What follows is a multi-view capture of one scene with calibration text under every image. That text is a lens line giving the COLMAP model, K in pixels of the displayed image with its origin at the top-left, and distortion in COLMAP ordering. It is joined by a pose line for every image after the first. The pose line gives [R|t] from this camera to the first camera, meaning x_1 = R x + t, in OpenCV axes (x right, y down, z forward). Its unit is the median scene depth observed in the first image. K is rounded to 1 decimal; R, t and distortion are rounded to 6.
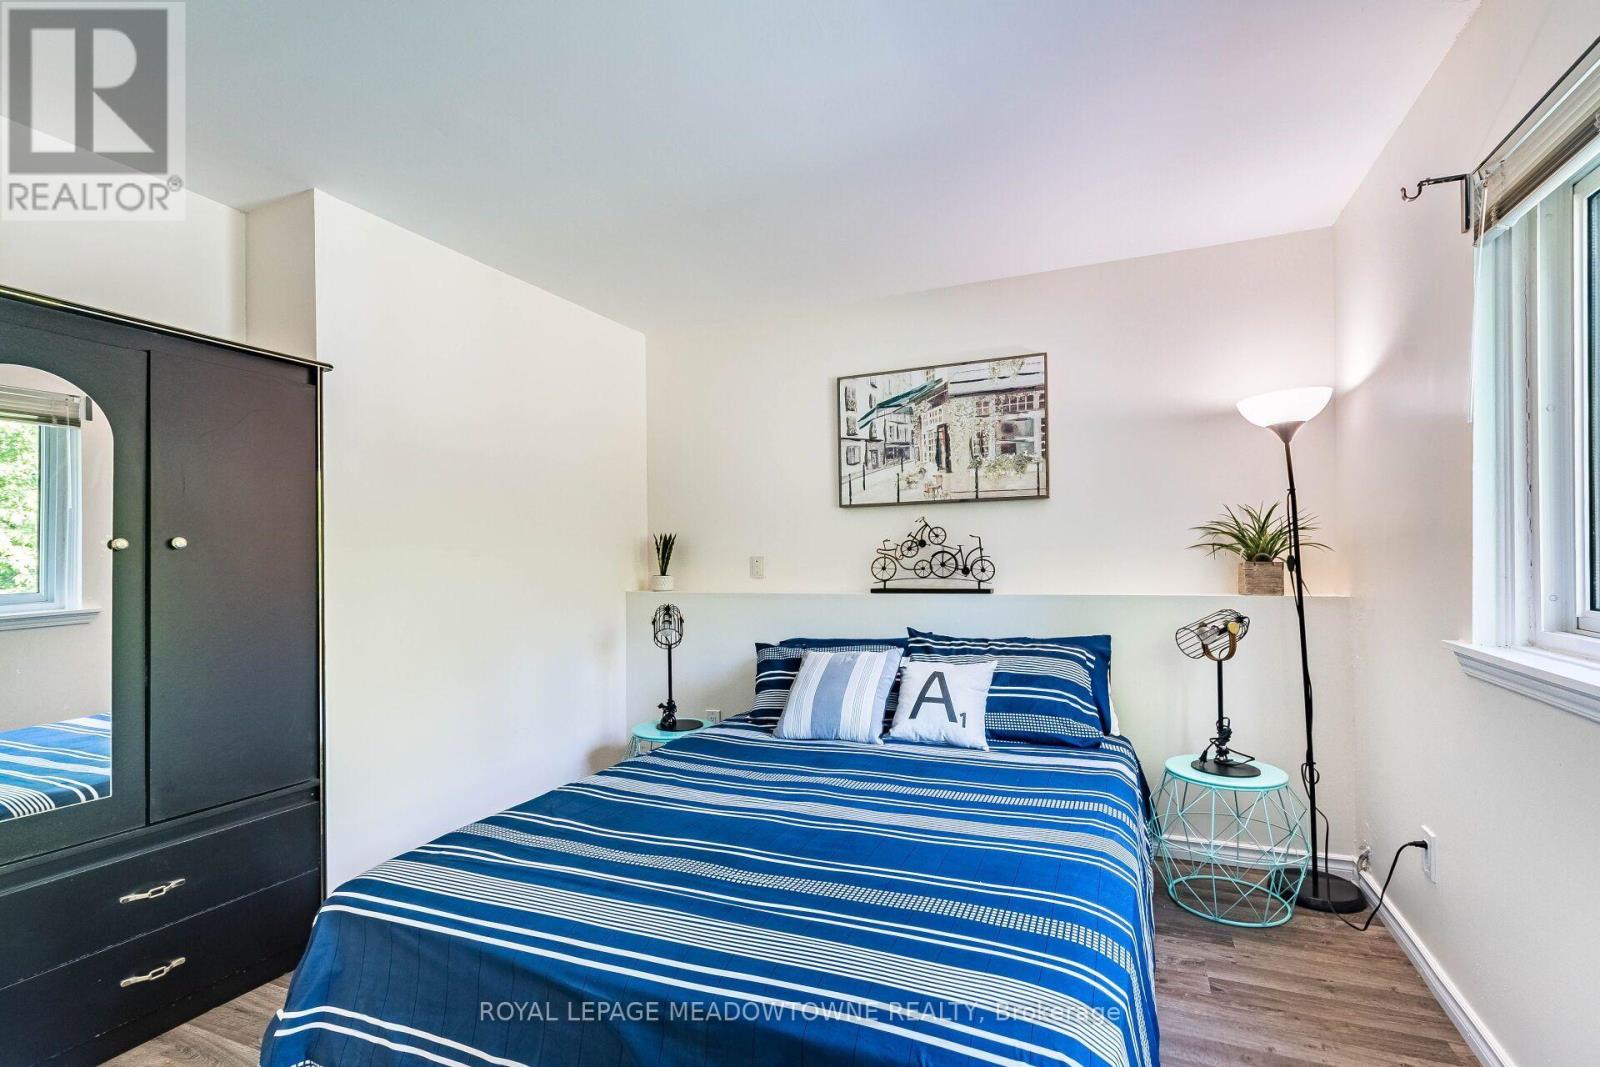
lens RADIAL K [[704.6, 0, 842.2], [0, 704.6, 558.2], [0, 0, 1]] dist [0.009710, -0.000249]
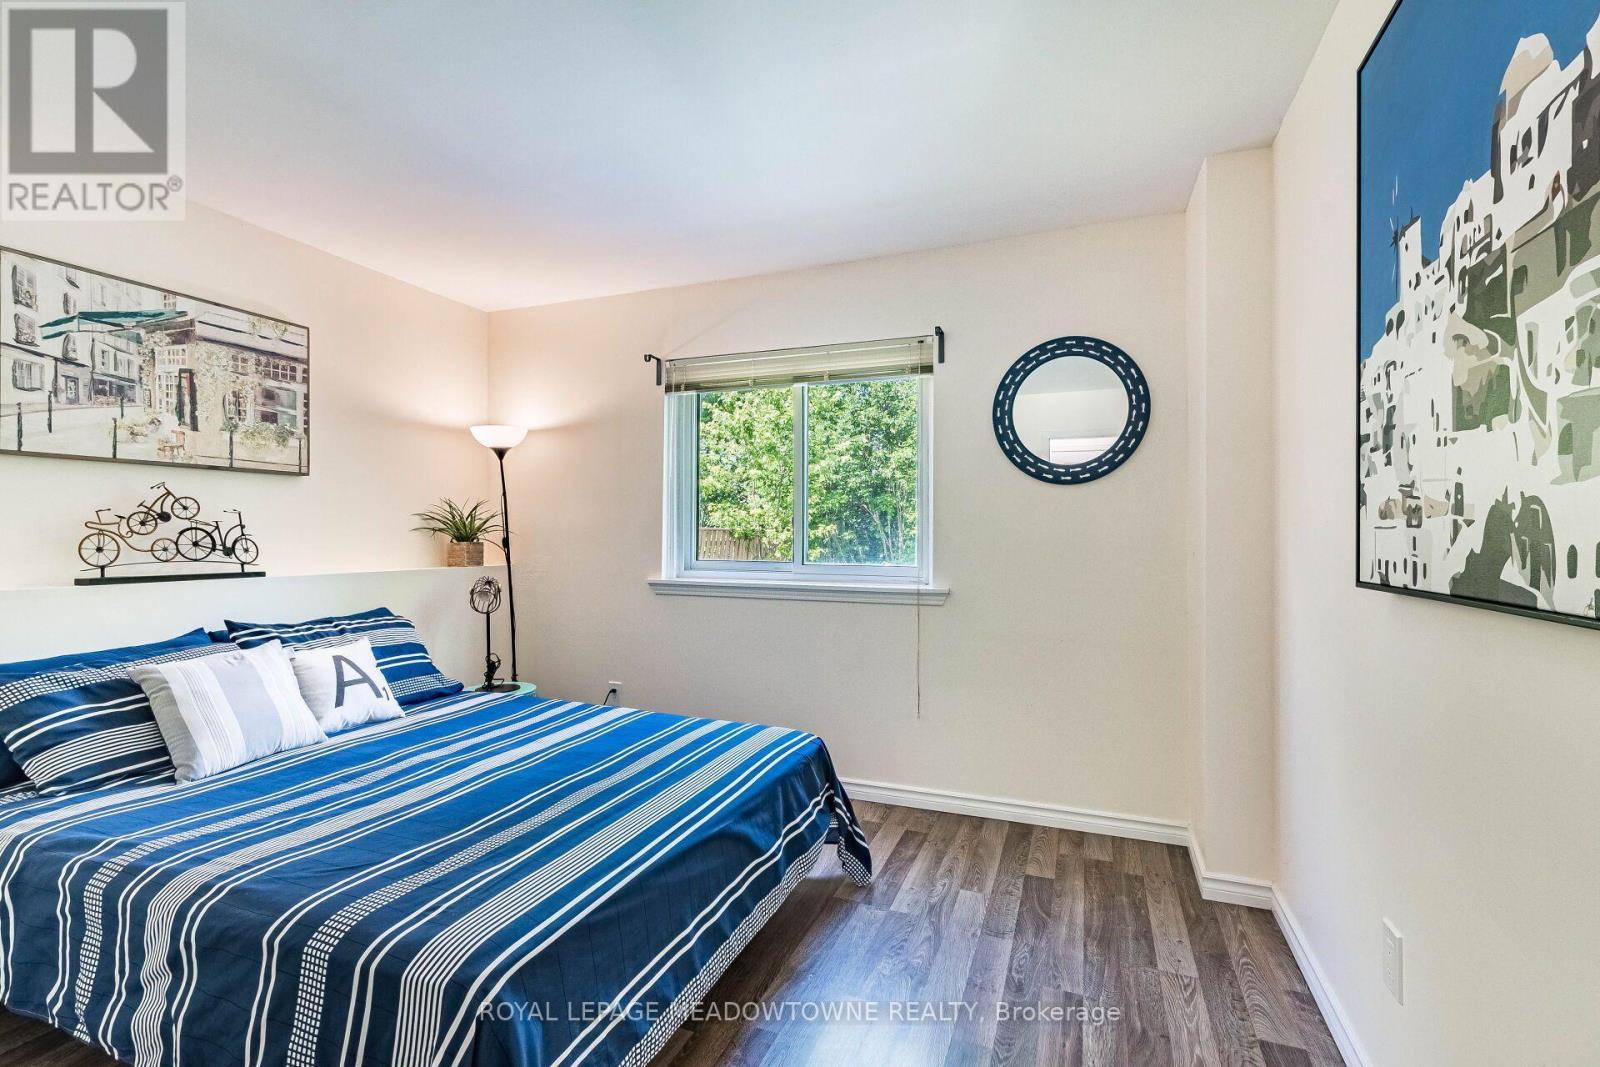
lens RADIAL K [[704.6, 0, 803.3], [0, 704.6, 533.0], [0, 0, 1]] dist [0.009710, -0.000249]
pose [[0.005624, 0.018095, 0.999820, -0.664498], [0.002022, 0.999834, -0.018107, 0.012340], [-0.999982, 0.002123, 0.005587, 0.299906]]
